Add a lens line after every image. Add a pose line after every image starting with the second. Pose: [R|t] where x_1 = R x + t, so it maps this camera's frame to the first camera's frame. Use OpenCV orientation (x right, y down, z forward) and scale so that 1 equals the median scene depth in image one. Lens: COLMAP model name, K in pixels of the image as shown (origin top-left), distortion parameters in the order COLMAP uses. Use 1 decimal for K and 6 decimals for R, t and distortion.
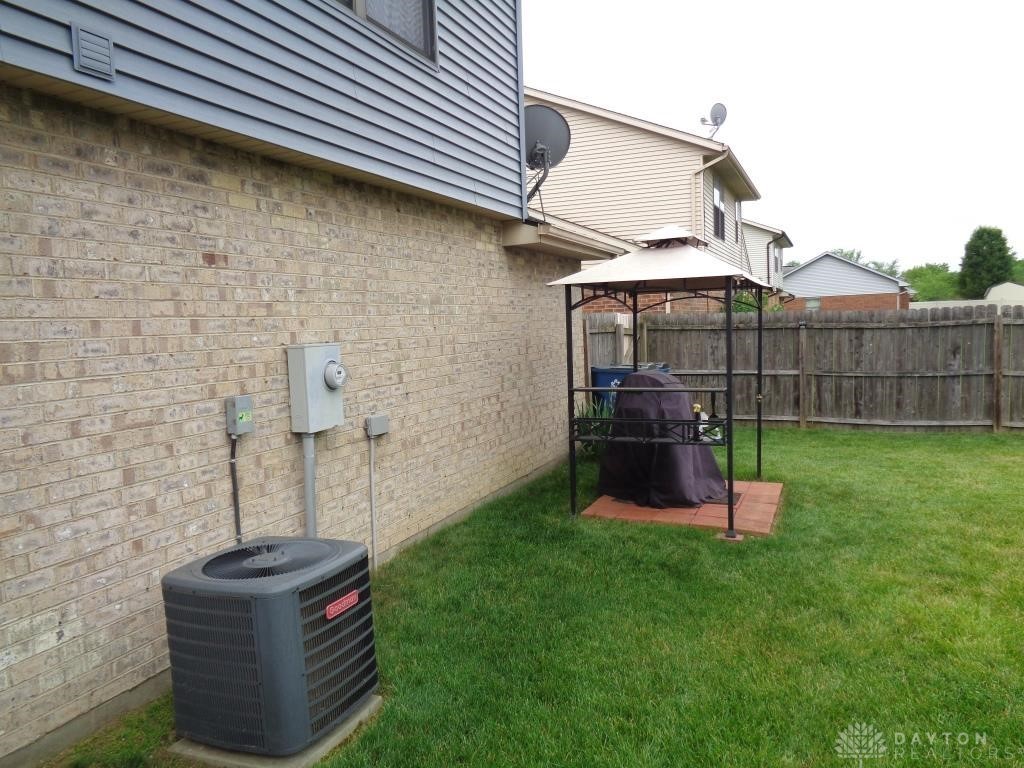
lens RADIAL K [[763.0, 0, 509.9], [0, 763.0, 383.0], [0, 0, 1]] dist [-0.011216, -0.003045]
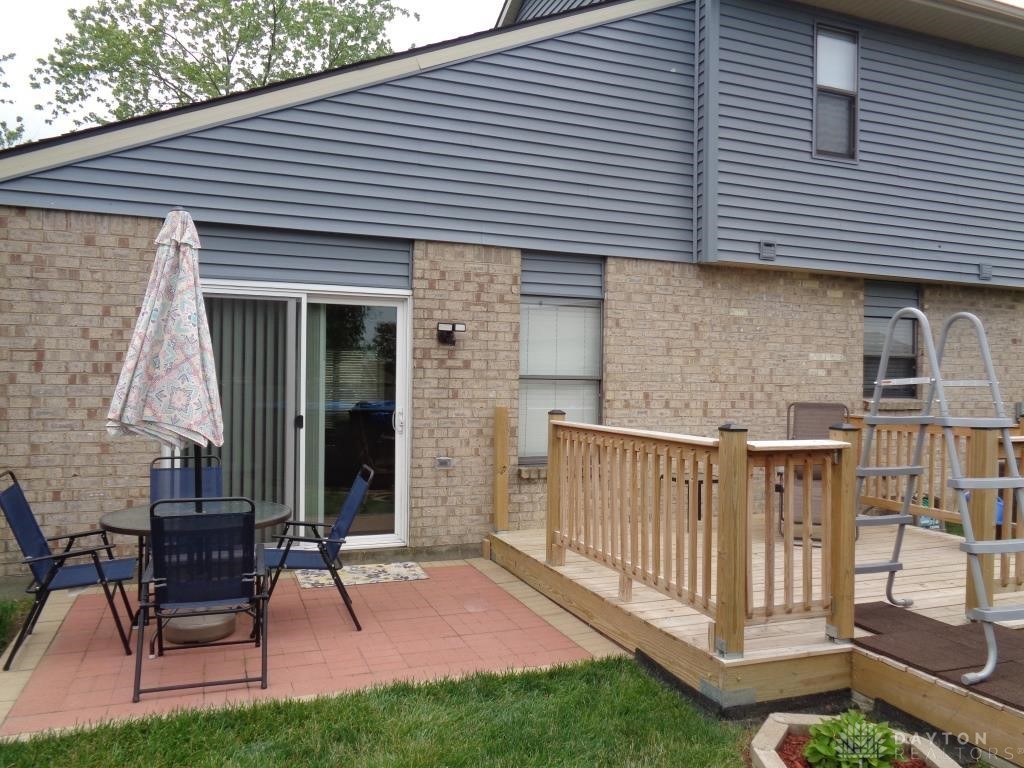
lens RADIAL K [[763.0, 0, 510.7], [0, 763.0, 384.0], [0, 0, 1]] dist [-0.011216, -0.003045]
pose [[0.685993, 0.041233, -0.726439, 0.249473], [-0.092544, 0.995229, -0.030902, 0.188427], [0.721699, 0.088426, 0.686536, -1.768885]]
